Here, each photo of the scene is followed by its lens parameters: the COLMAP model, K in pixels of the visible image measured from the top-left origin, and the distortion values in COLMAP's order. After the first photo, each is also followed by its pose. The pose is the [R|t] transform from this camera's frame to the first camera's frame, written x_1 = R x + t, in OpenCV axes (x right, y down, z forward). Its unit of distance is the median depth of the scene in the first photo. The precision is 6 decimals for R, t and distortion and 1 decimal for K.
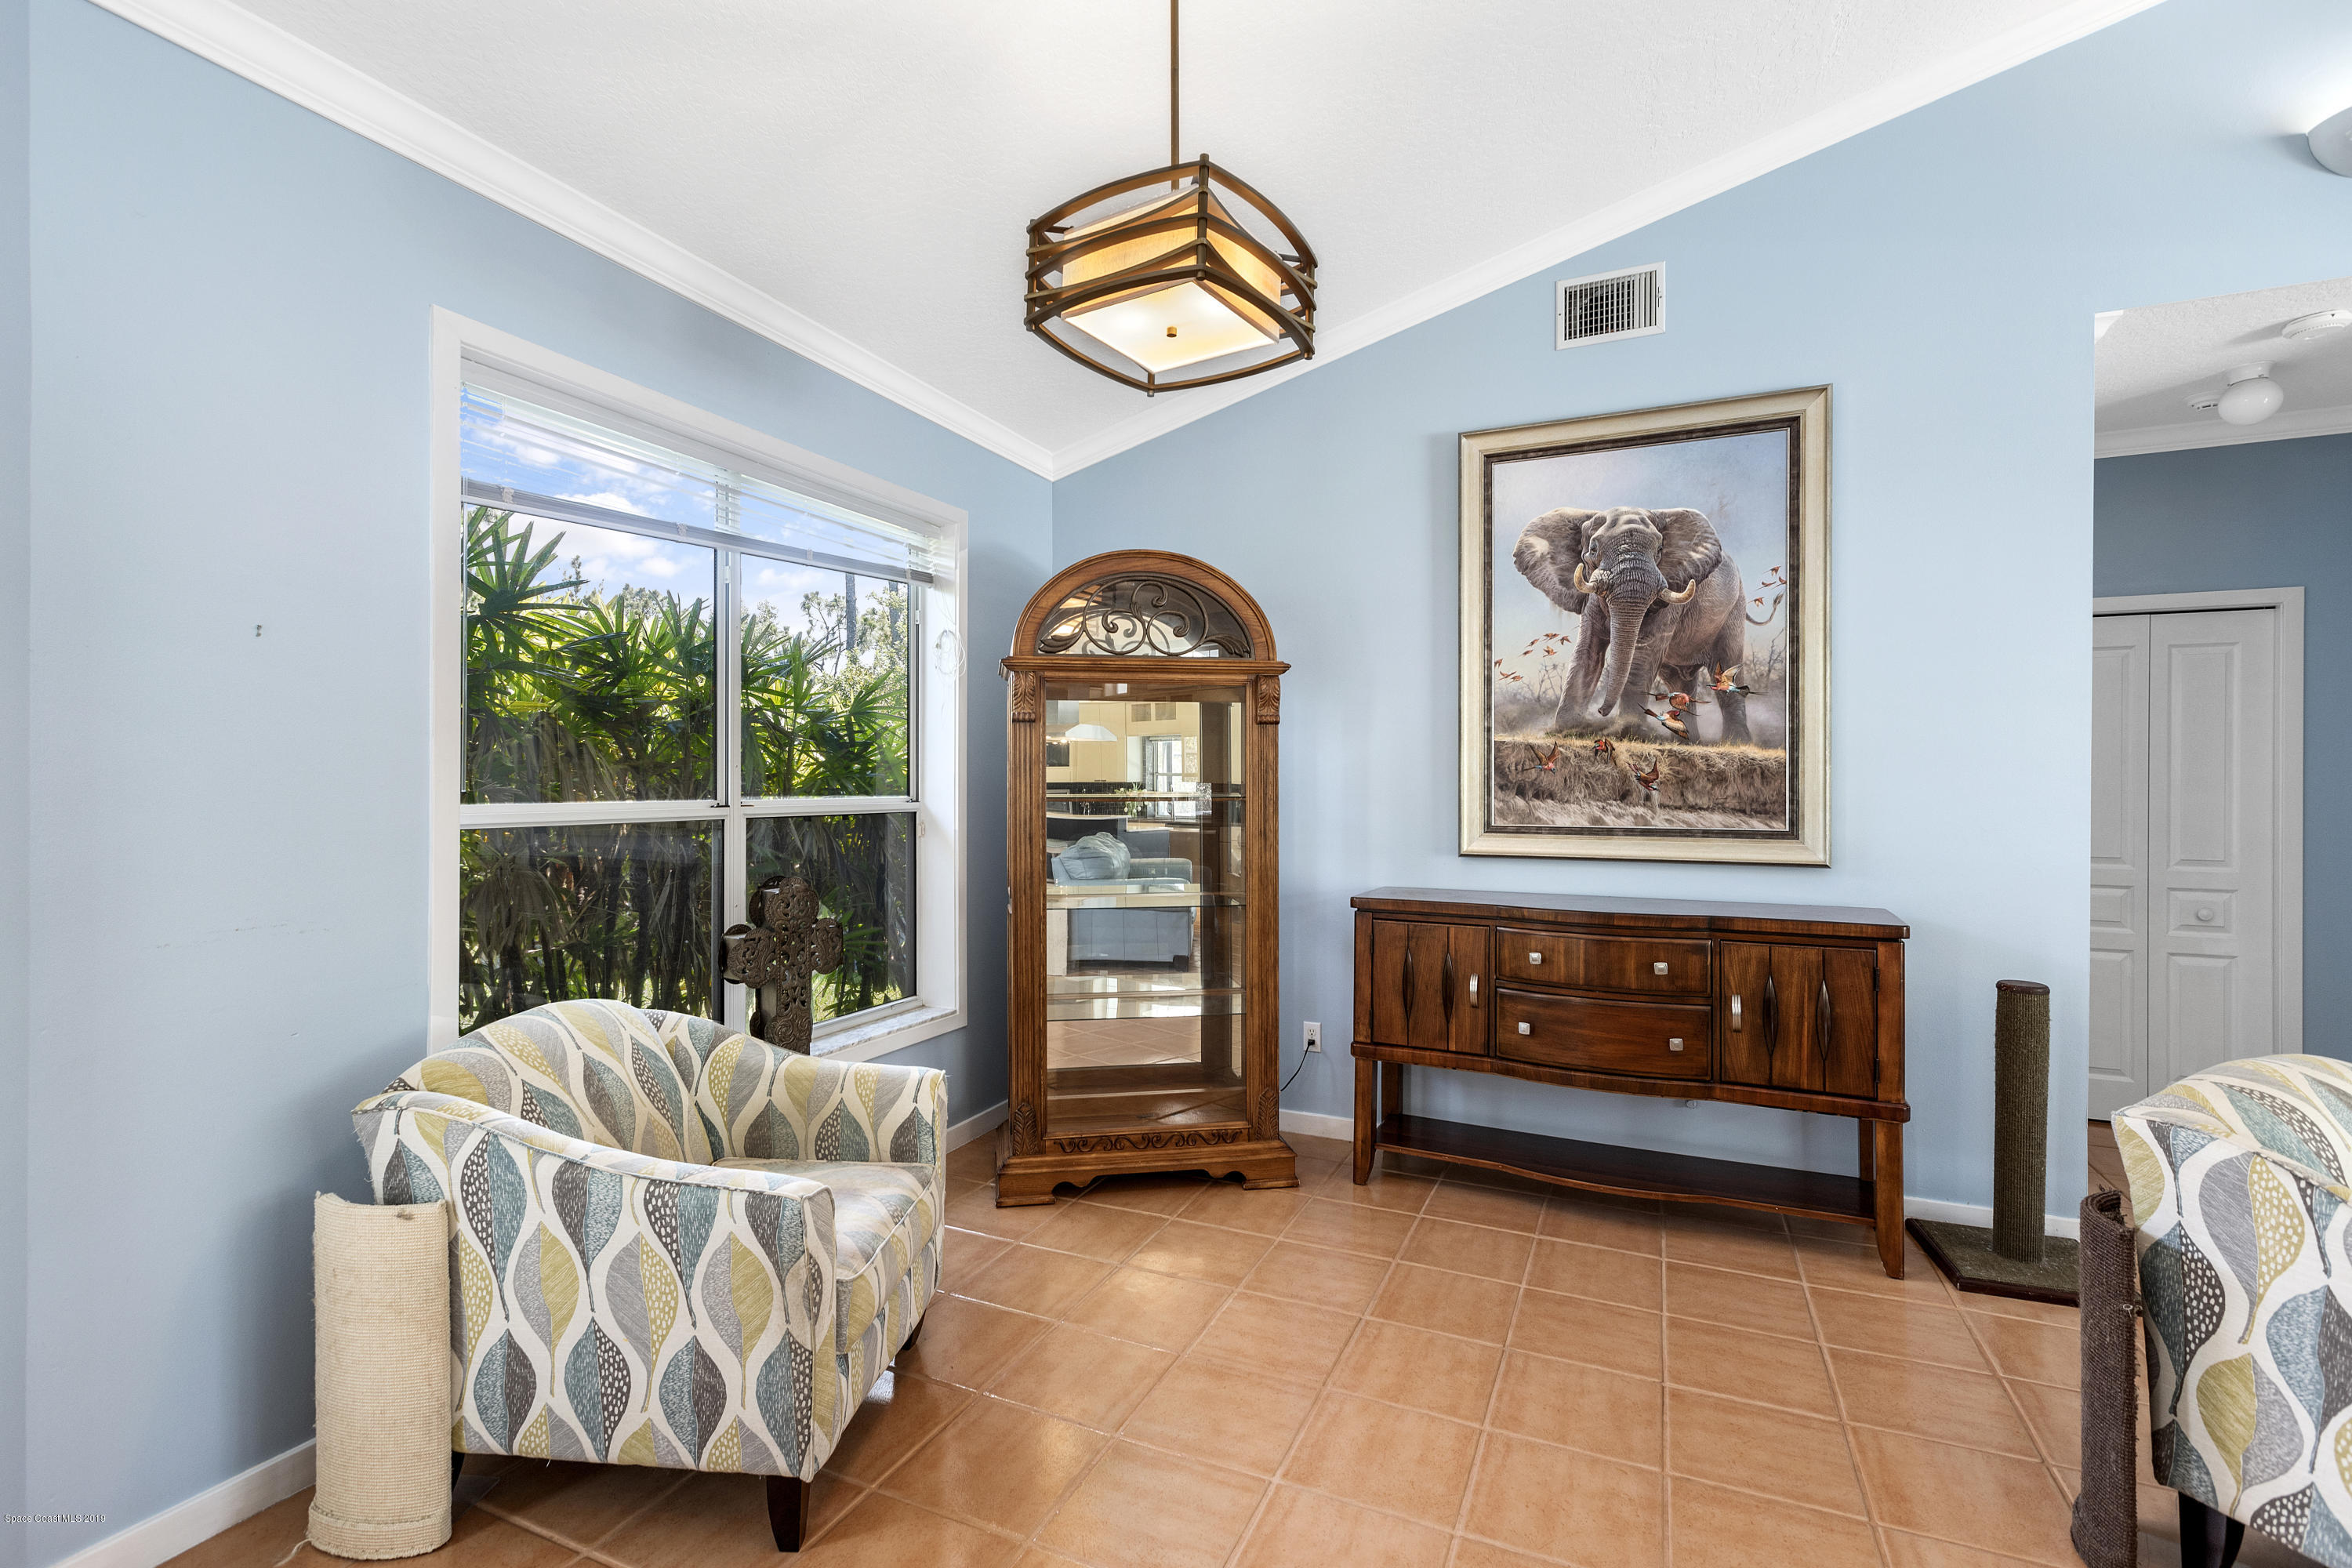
lens RADIAL K [[1067.4, 0, 1167.2], [0, 1067.4, 797.3], [0, 0, 1]] dist [-0.001586, -0.000277]
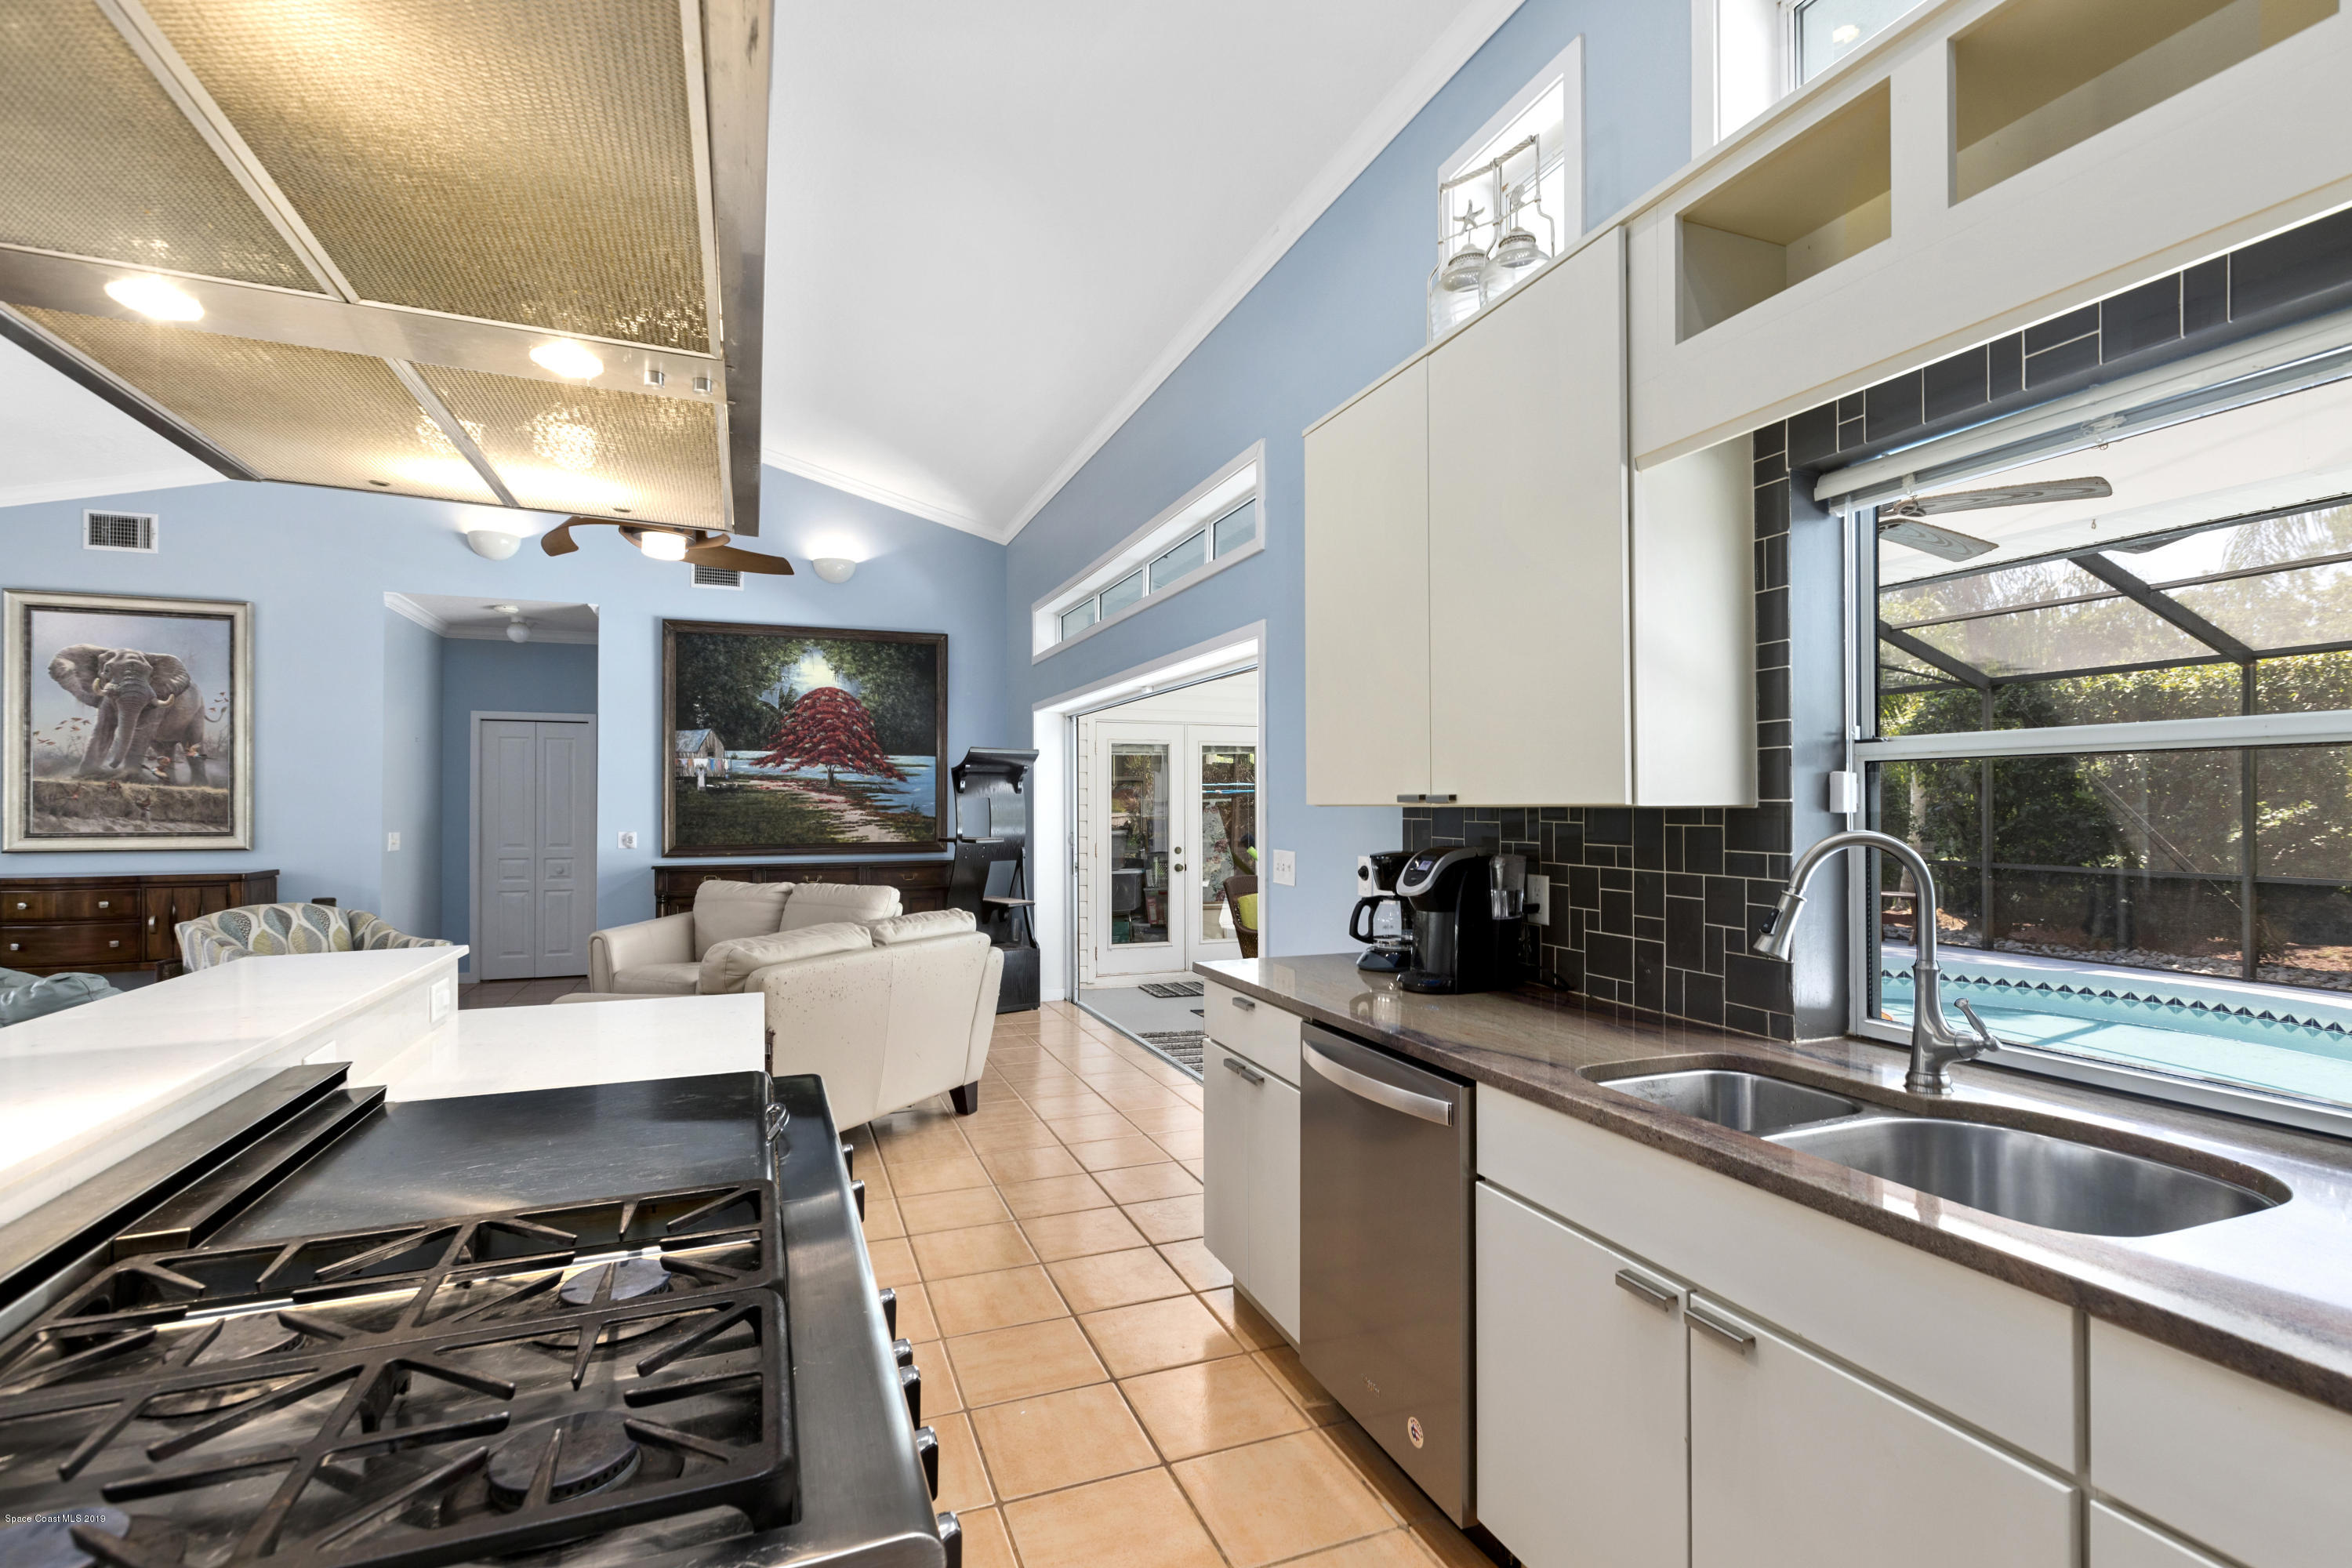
lens RADIAL K [[1067.4, 0, 1167.2], [0, 1067.4, 797.3], [0, 0, 1]] dist [-0.001586, -0.000277]
pose [[0.693305, 0.001432, 0.720643, 0.353049], [0.011803, 0.999841, -0.013342, 0.014516], [-0.720548, 0.017756, 0.693178, -1.438640]]
